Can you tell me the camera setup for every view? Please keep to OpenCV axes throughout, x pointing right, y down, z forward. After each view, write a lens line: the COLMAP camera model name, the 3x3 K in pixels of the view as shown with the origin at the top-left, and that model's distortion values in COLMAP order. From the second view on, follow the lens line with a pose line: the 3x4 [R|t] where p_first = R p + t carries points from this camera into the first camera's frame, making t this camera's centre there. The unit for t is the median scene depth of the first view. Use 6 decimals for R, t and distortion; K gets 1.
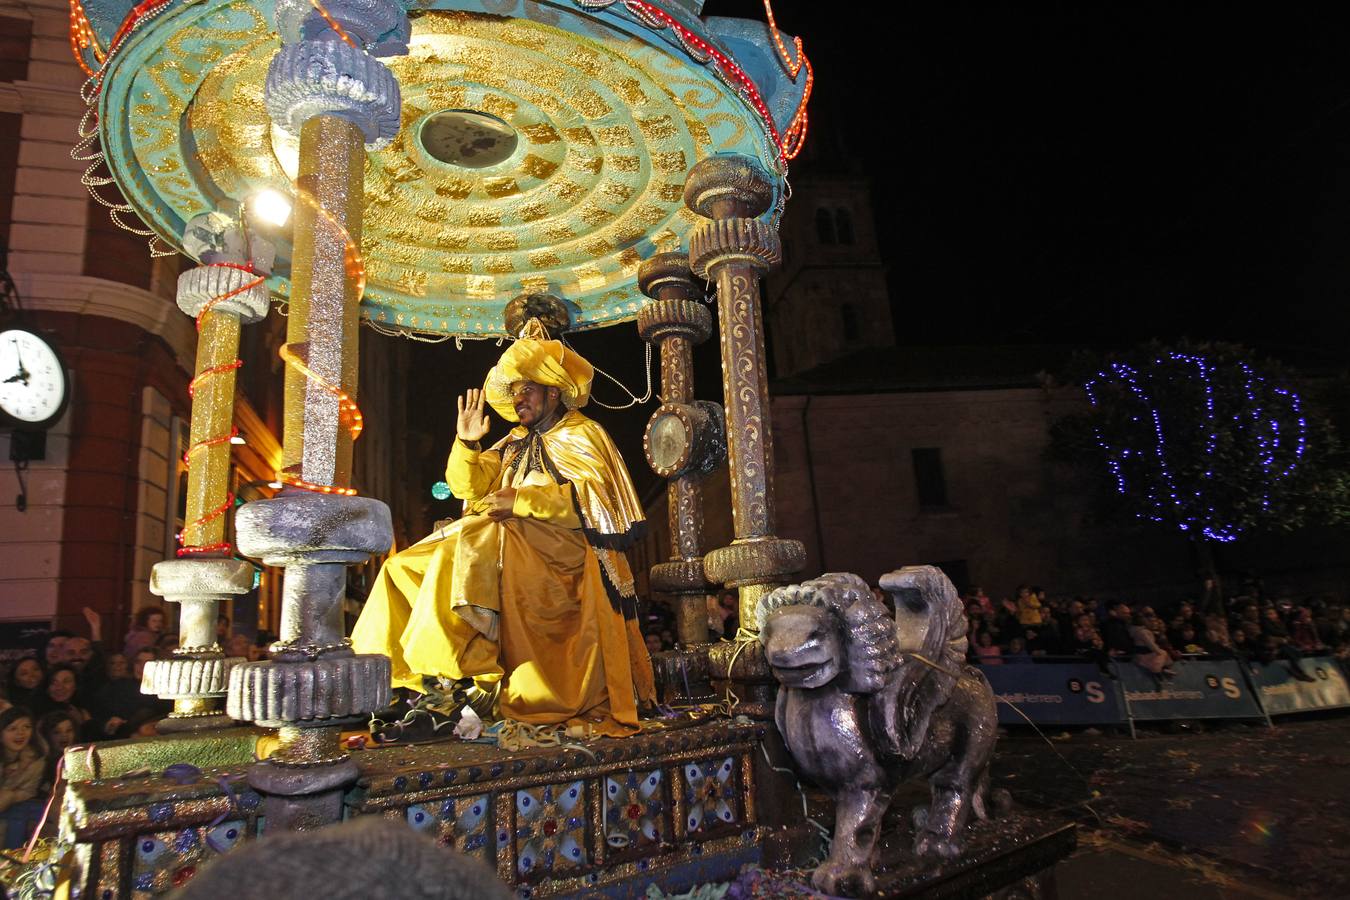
lens RADIAL K [[808.0, 0, 659.3], [0, 808.0, 451.9], [0, 0, 1]] dist [-0.070649, 0.040725]
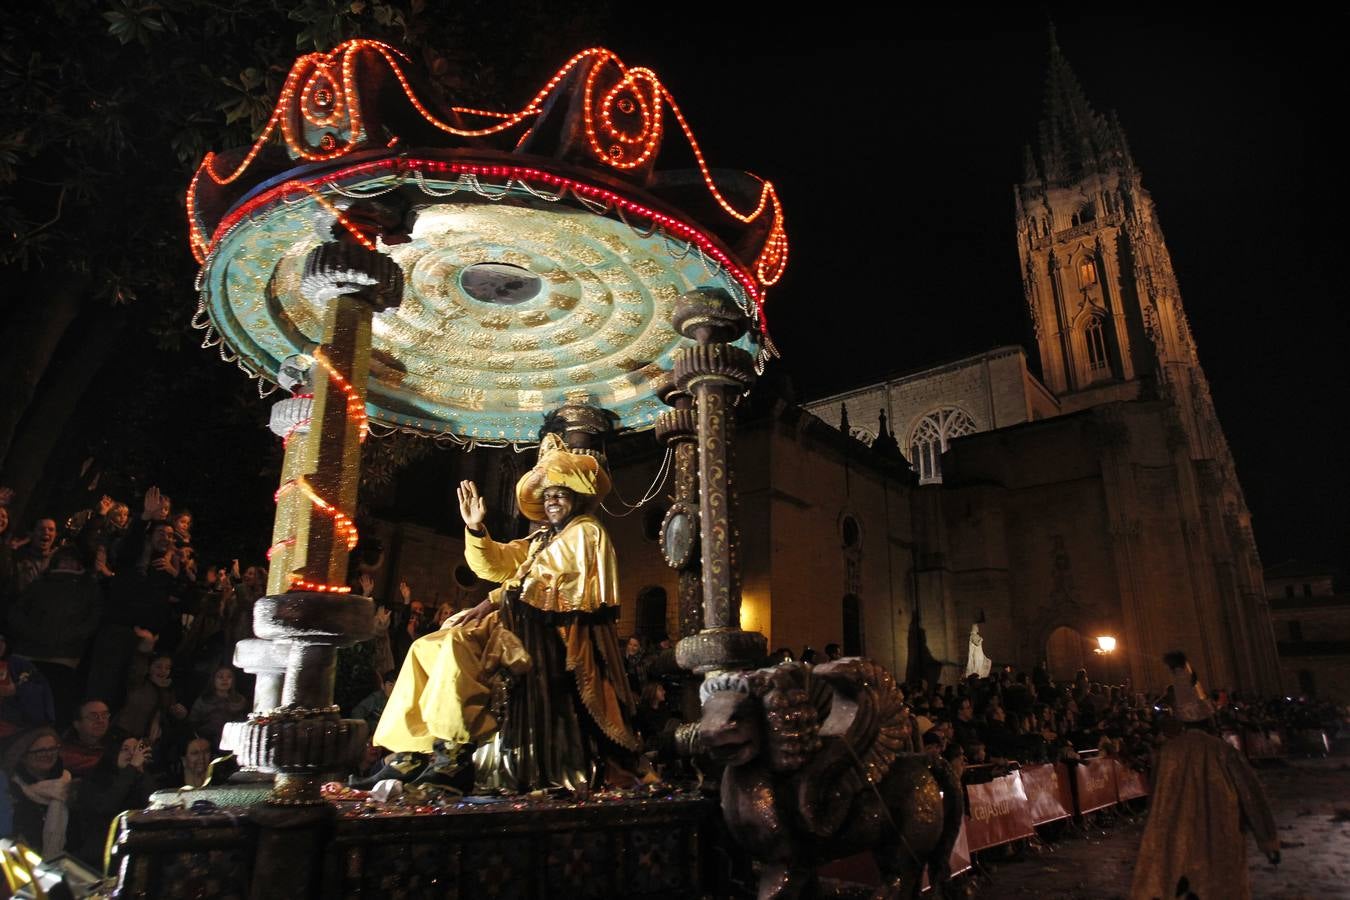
lens RADIAL K [[808.0, 0, 659.3], [0, 808.0, 451.9], [0, 0, 1]] dist [-0.070649, 0.040725]
pose [[0.984352, -0.023728, -0.174607, 0.200133], [0.006729, 0.995231, -0.097314, -0.024400], [0.176083, 0.094616, 0.979818, -0.109553]]
